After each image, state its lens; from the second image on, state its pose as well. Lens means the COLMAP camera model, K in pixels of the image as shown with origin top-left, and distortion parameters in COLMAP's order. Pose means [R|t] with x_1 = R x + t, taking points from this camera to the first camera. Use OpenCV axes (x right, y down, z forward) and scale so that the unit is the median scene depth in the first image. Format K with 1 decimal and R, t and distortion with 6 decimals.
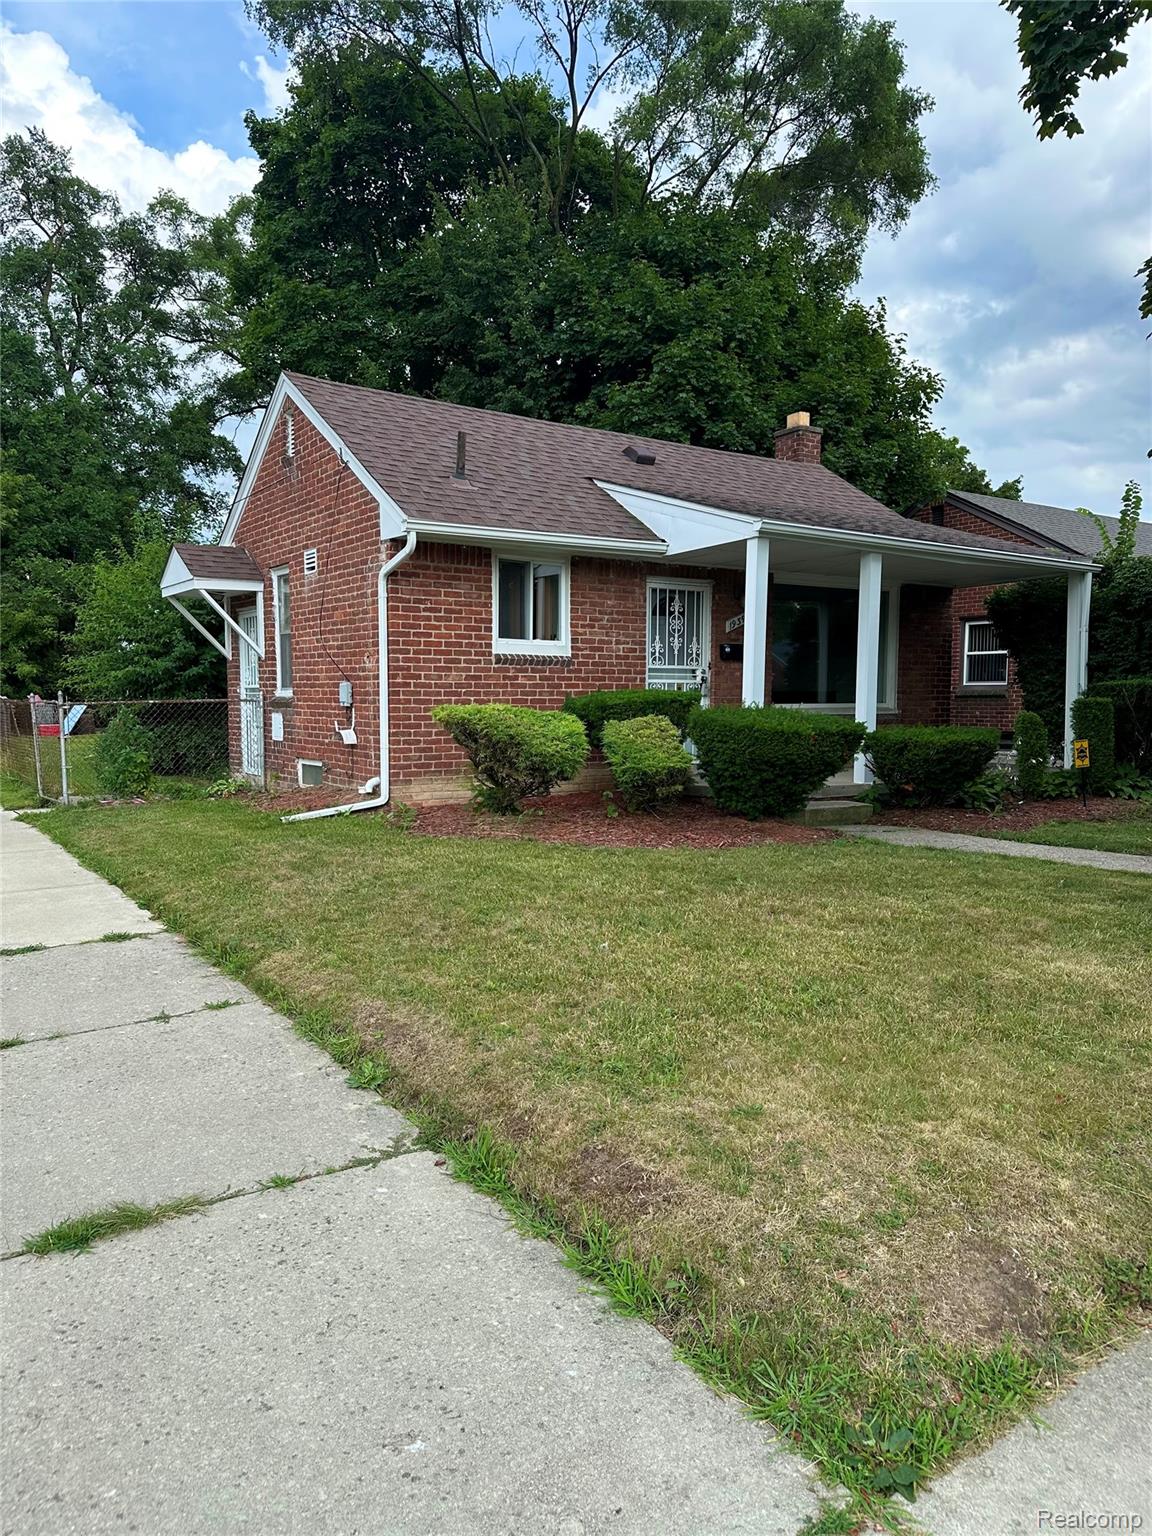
lens RADIAL K [[1082.3, 0, 576.0], [0, 1082.3, 768.0], [0, 0, 1]] dist [0.069793, -0.100153]
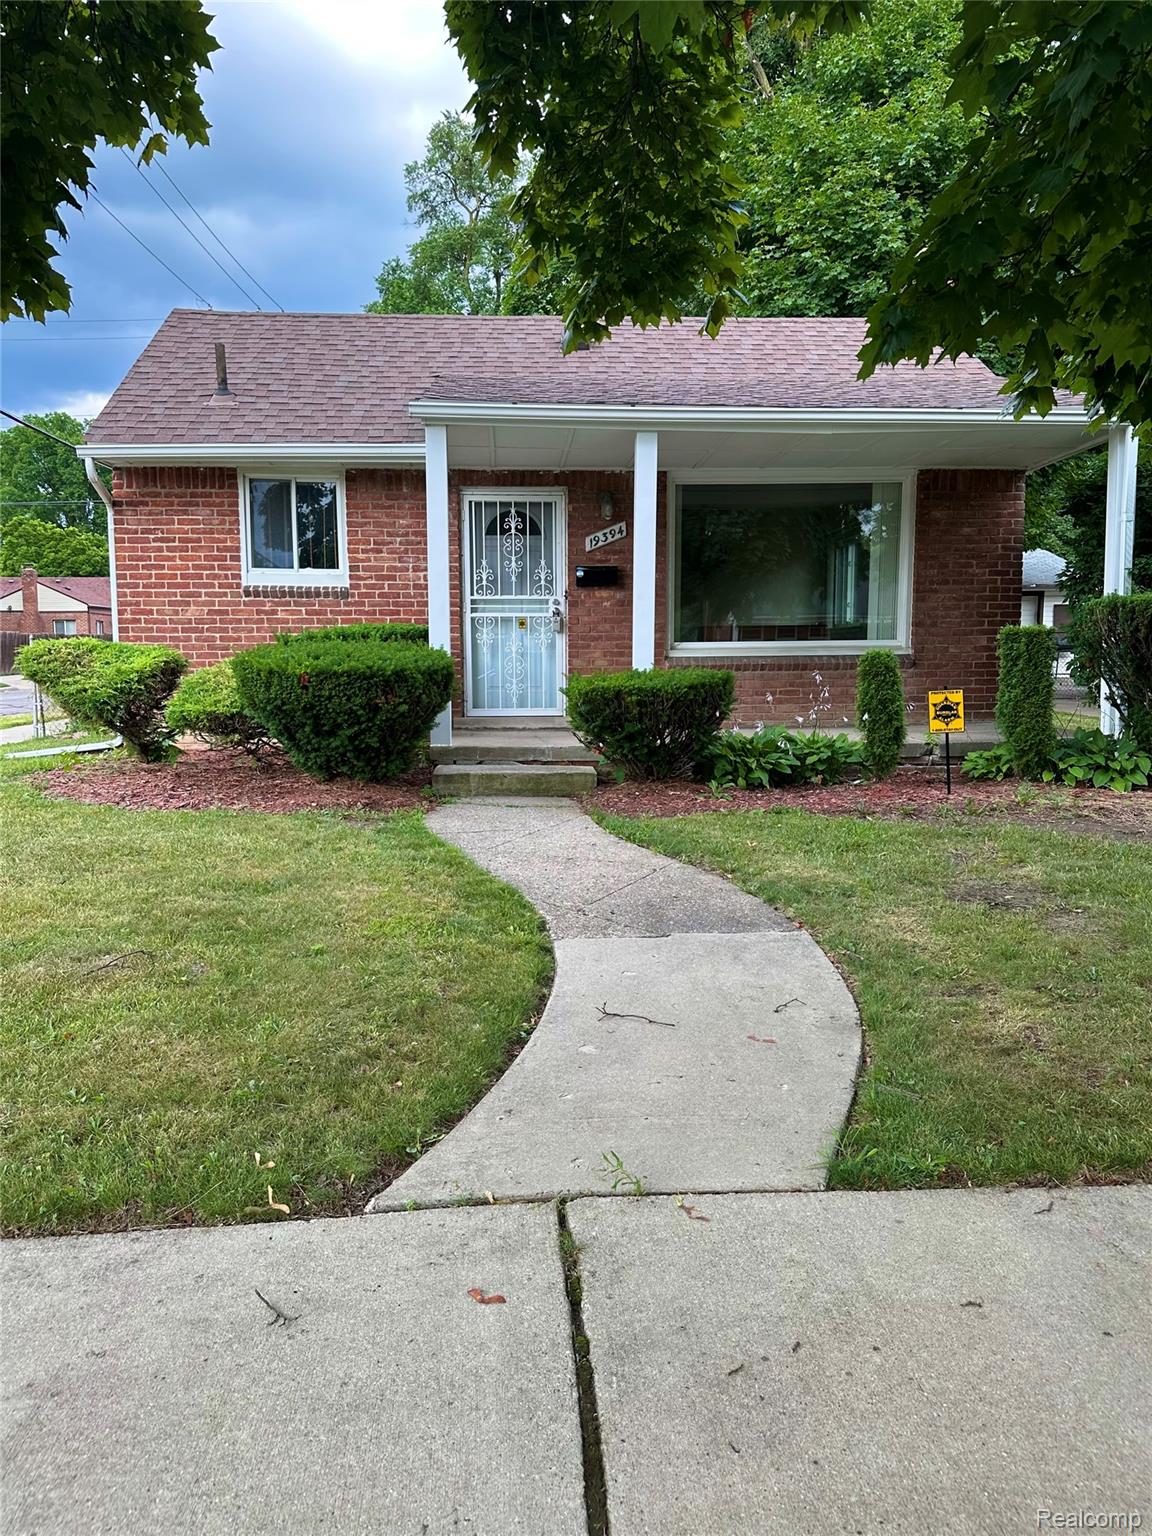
lens RADIAL K [[1082.3, 0, 576.0], [0, 1082.3, 768.0], [0, 0, 1]] dist [0.069793, -0.100153]
pose [[0.853170, 0.056725, -0.518540, 0.629772], [-0.030607, 0.997801, 0.058794, -0.015040], [0.520735, -0.034290, 0.853029, 0.353926]]
